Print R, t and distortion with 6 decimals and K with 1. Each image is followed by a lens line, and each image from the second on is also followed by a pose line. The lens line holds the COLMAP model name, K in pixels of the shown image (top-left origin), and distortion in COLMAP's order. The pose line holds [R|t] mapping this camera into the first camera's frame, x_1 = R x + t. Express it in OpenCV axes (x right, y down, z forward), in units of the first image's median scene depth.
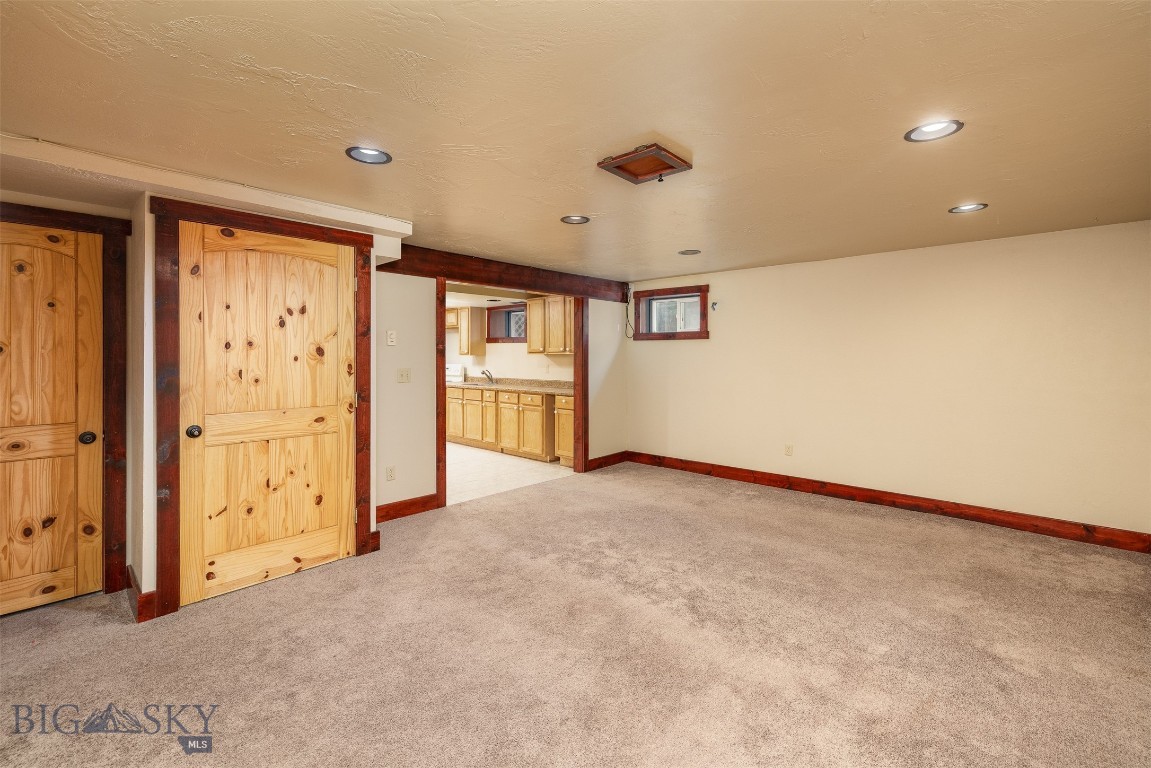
lens RADIAL K [[496.8, 0, 579.7], [0, 496.8, 357.4], [0, 0, 1]] dist [-0.000115, 0.000040]
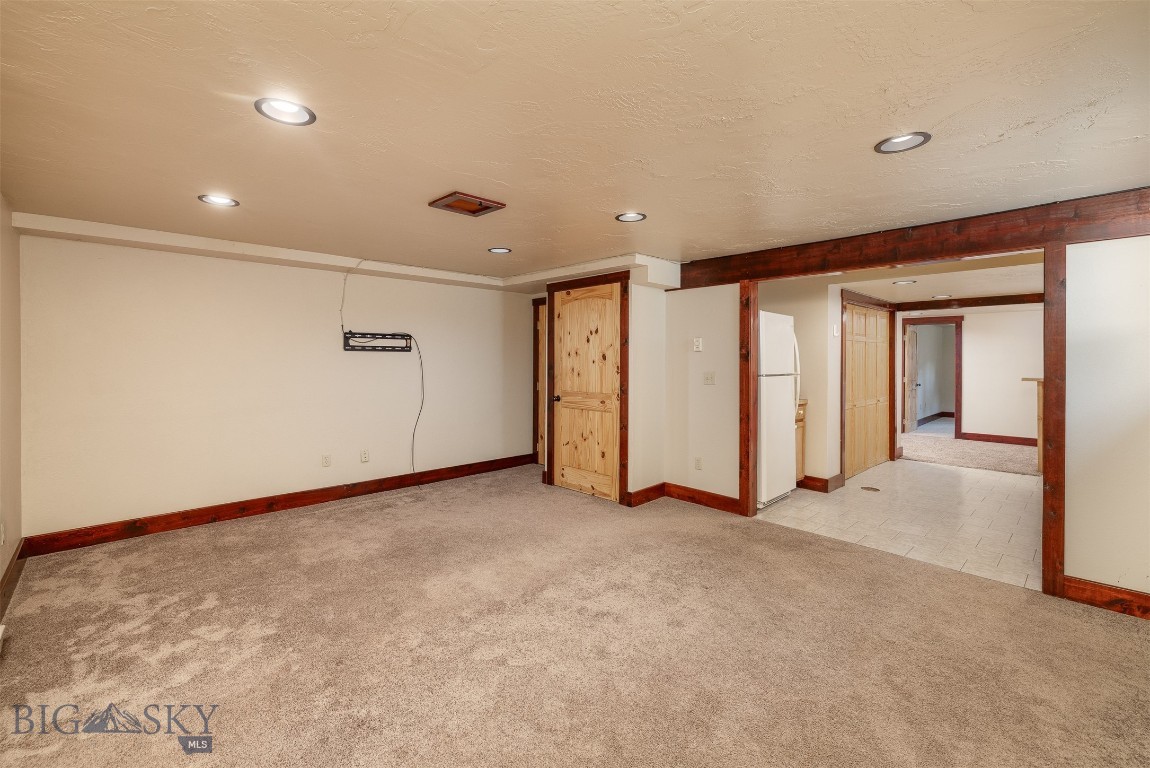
lens RADIAL K [[496.4, 0, 579.2], [0, 496.4, 357.4], [0, 0, 1]] dist [-0.000115, 0.000040]
pose [[-0.062994, -0.000290, -0.998014, 1.009331], [-0.004850, 0.999988, 0.000015, -0.011019], [0.998002, 0.004841, -0.062994, 1.037875]]
